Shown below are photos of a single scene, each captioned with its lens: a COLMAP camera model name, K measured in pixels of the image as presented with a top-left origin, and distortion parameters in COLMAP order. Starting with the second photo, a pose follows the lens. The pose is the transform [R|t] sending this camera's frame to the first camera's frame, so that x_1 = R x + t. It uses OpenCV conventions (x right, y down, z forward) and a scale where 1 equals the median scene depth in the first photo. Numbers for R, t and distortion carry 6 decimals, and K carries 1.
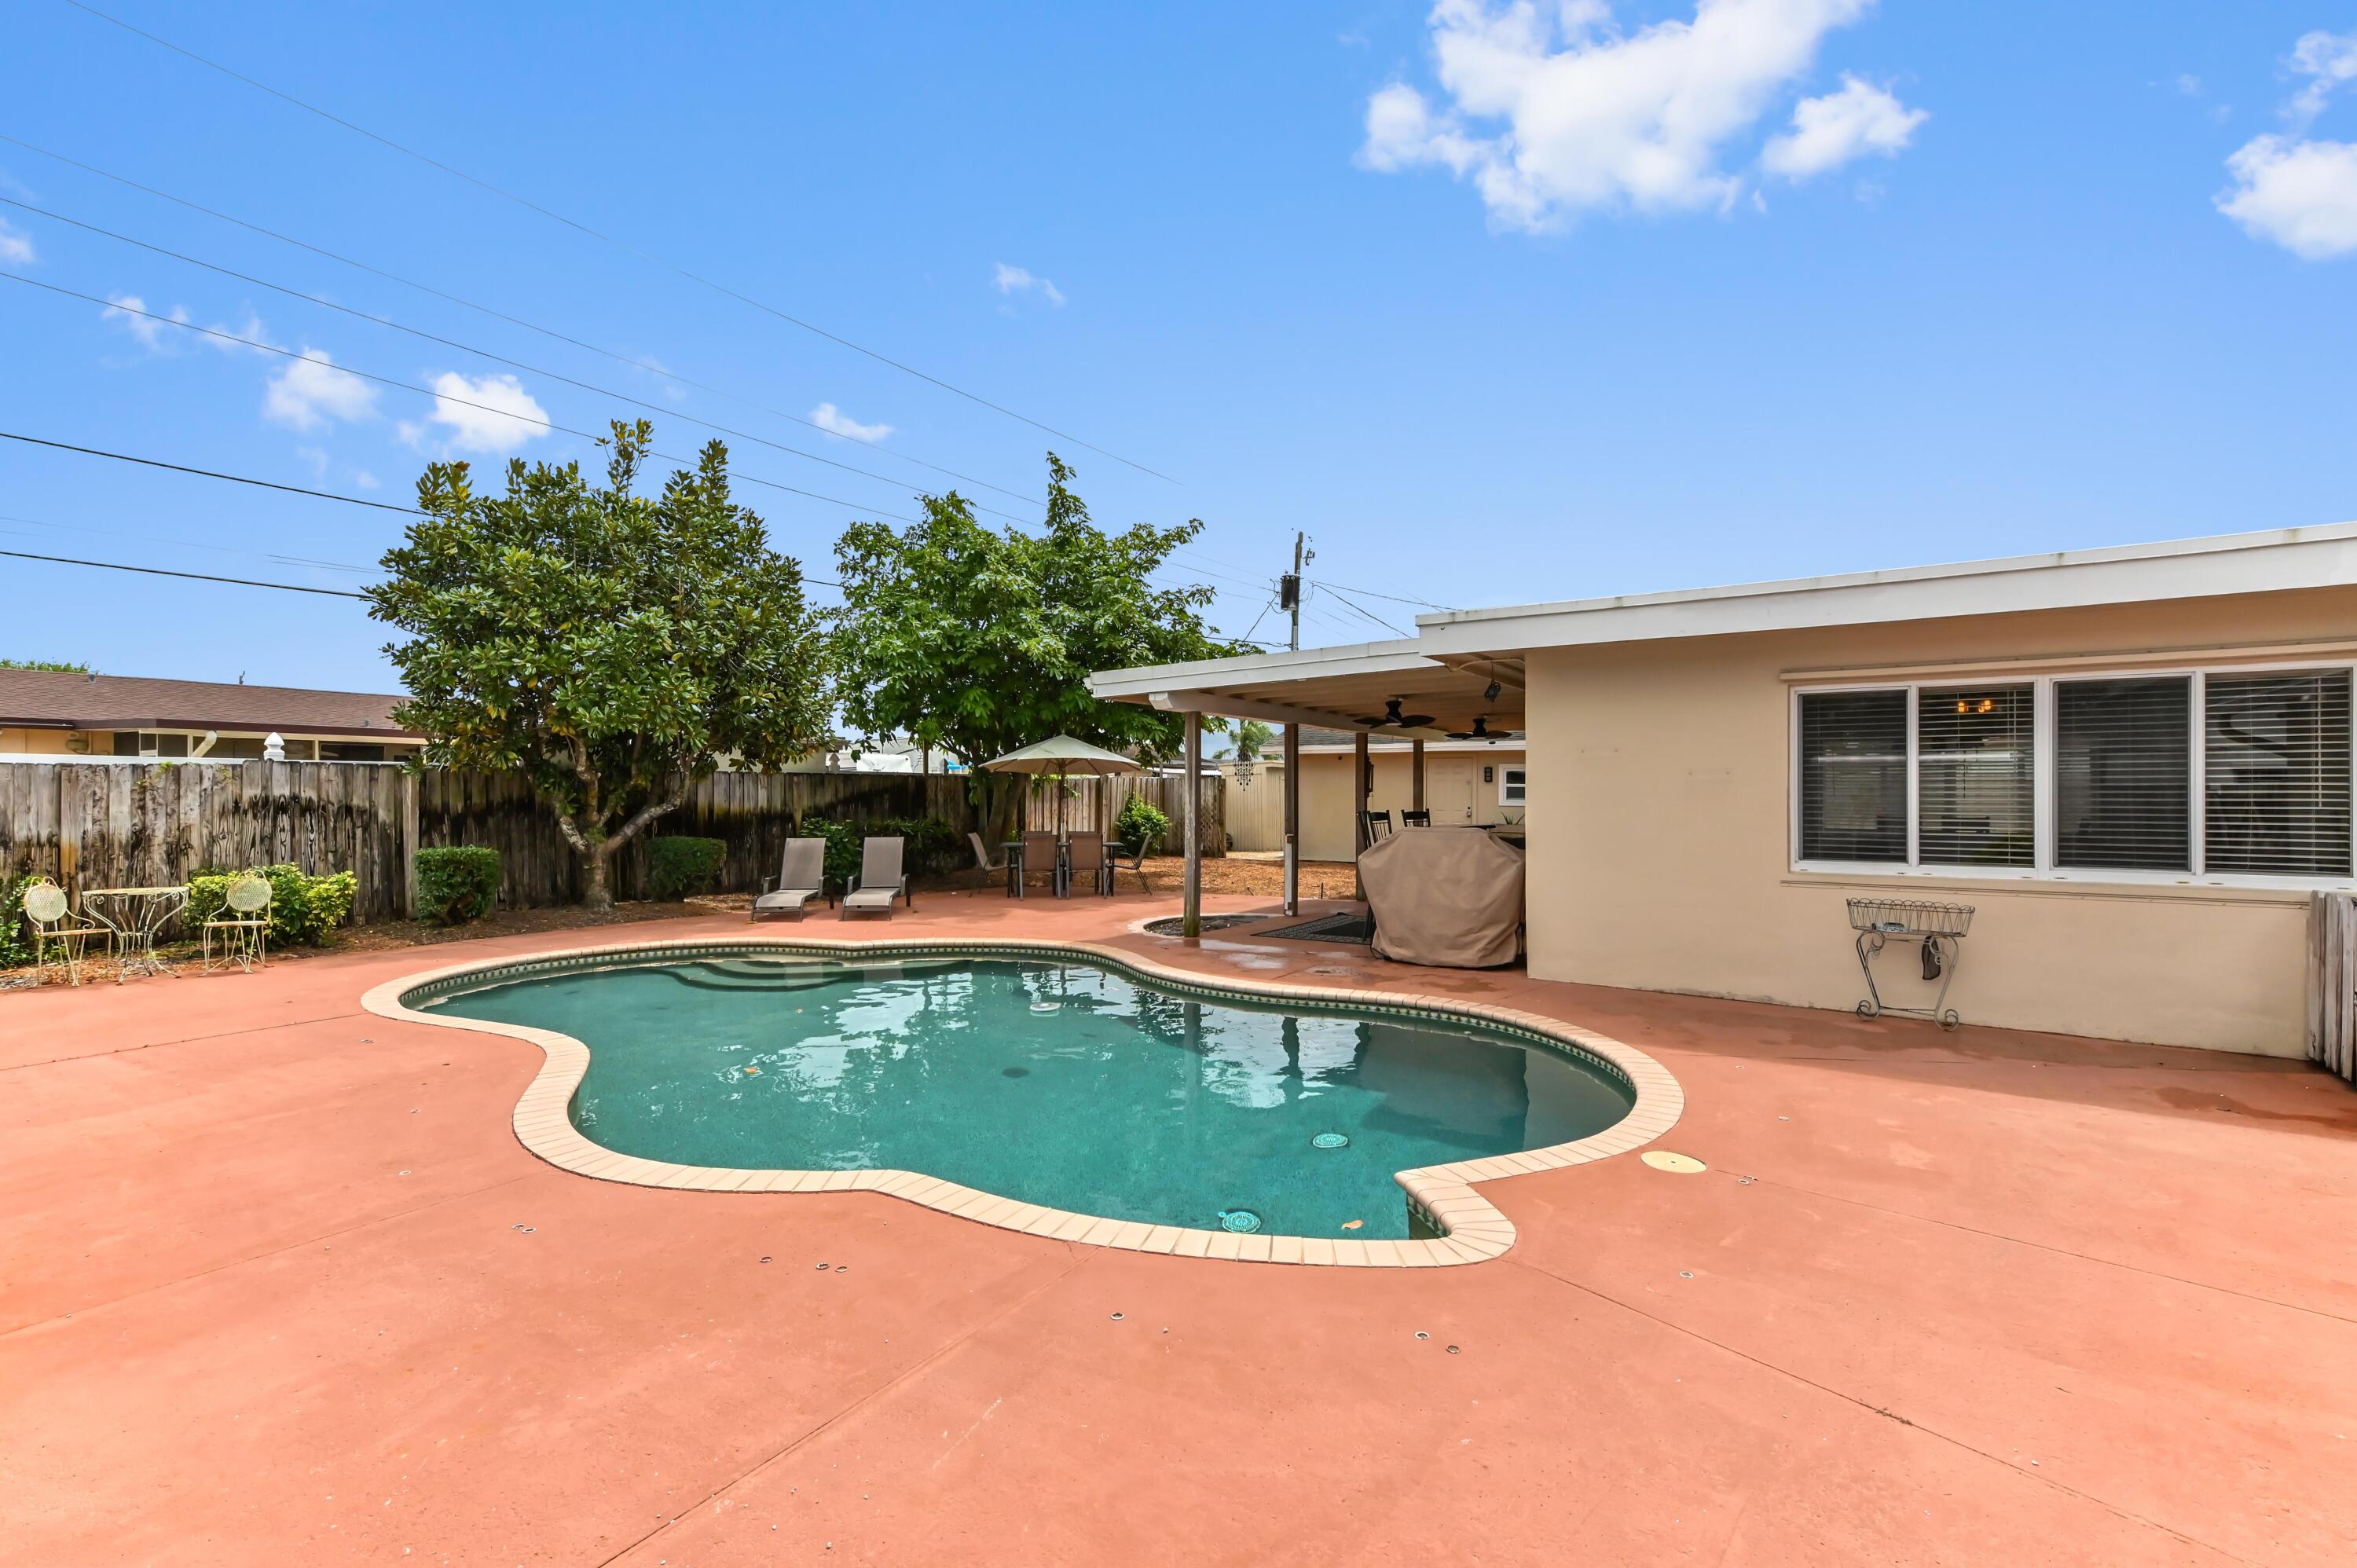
lens RADIAL K [[1045.3, 0, 1193.9], [0, 1045.3, 780.9], [0, 0, 1]] dist [0.013362, -0.001179]
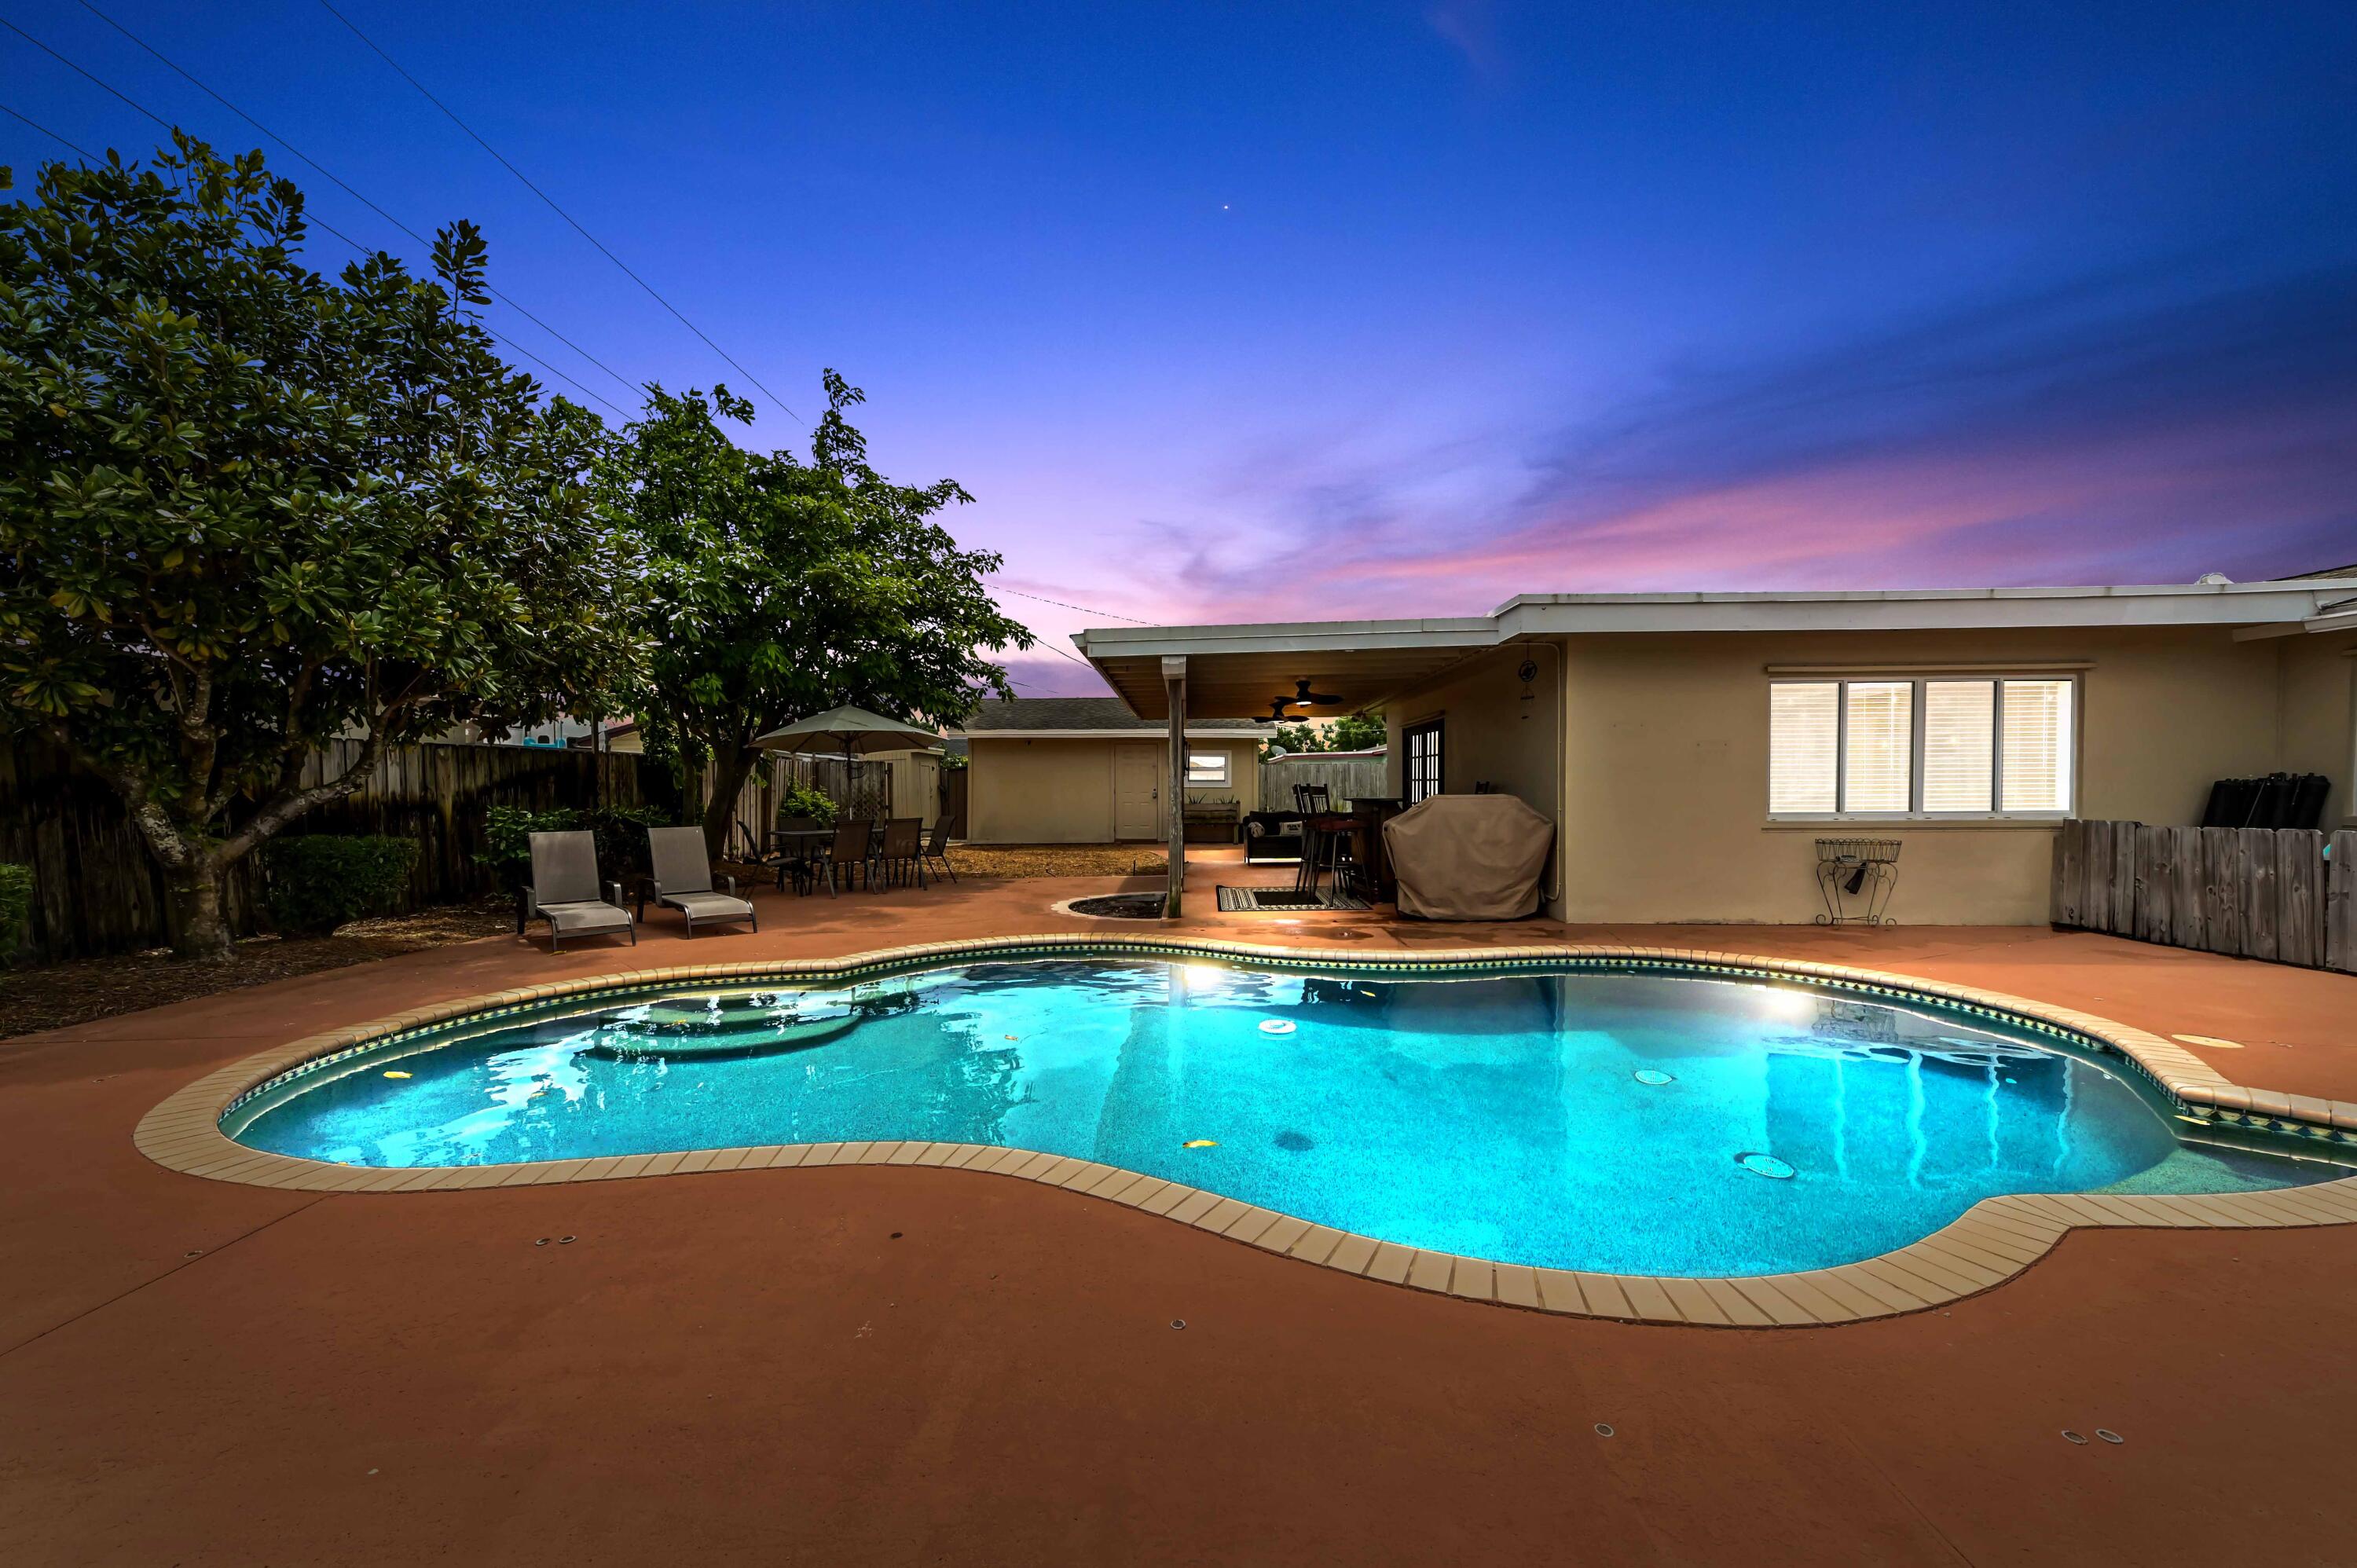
lens RADIAL K [[932.9, 0, 1178.6], [0, 932.9, 802.9], [0, 0, 1]] dist [0.012556, -0.000779]
pose [[0.839638, -0.015841, 0.542915, -0.408848], [-0.000061, 0.999572, 0.029258, 0.018412], [-0.543146, -0.024599, 0.839278, 0.260391]]
